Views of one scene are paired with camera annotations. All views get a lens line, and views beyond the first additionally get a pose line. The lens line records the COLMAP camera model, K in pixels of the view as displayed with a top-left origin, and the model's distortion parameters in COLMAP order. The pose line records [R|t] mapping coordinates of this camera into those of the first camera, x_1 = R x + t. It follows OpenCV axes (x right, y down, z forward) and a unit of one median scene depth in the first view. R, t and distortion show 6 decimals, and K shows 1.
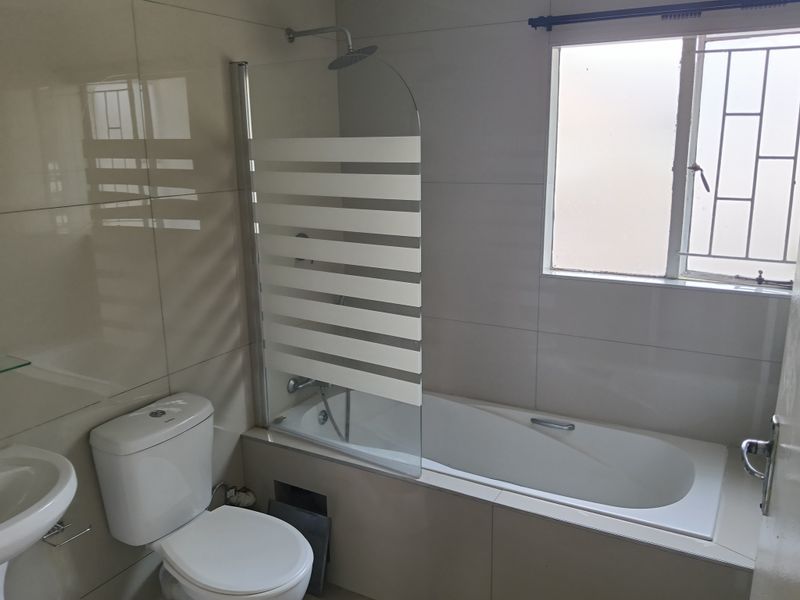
lens RADIAL K [[660.8, 0, 400.0], [0, 660.8, 300.0], [0, 0, 1]] dist [0.063122, -0.114349]
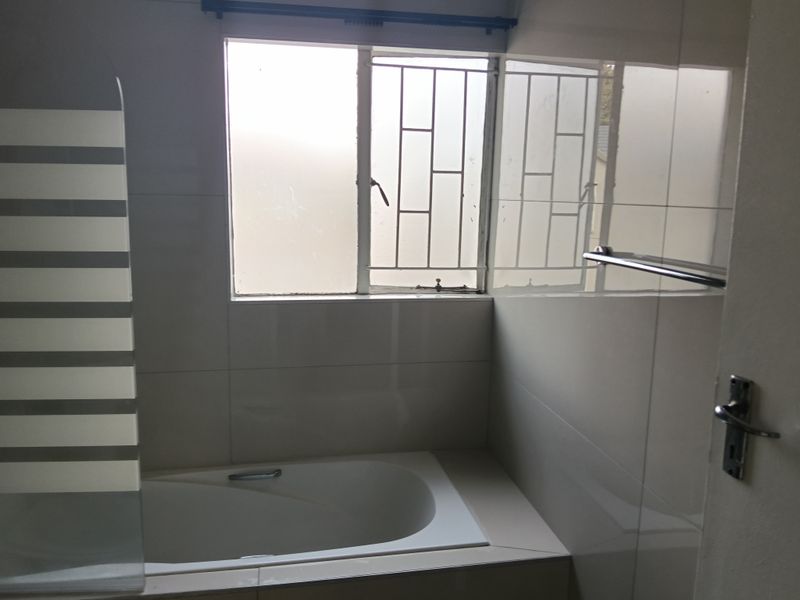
lens RADIAL K [[657.1, 0, 400.0], [0, 657.1, 300.0], [0, 0, 1]] dist [0.173543, -0.382261]
pose [[0.765171, -0.079176, 0.638940, -0.182944], [0.125757, 0.991674, -0.027716, 0.011236], [-0.631426, 0.101558, 0.768757, 0.227704]]
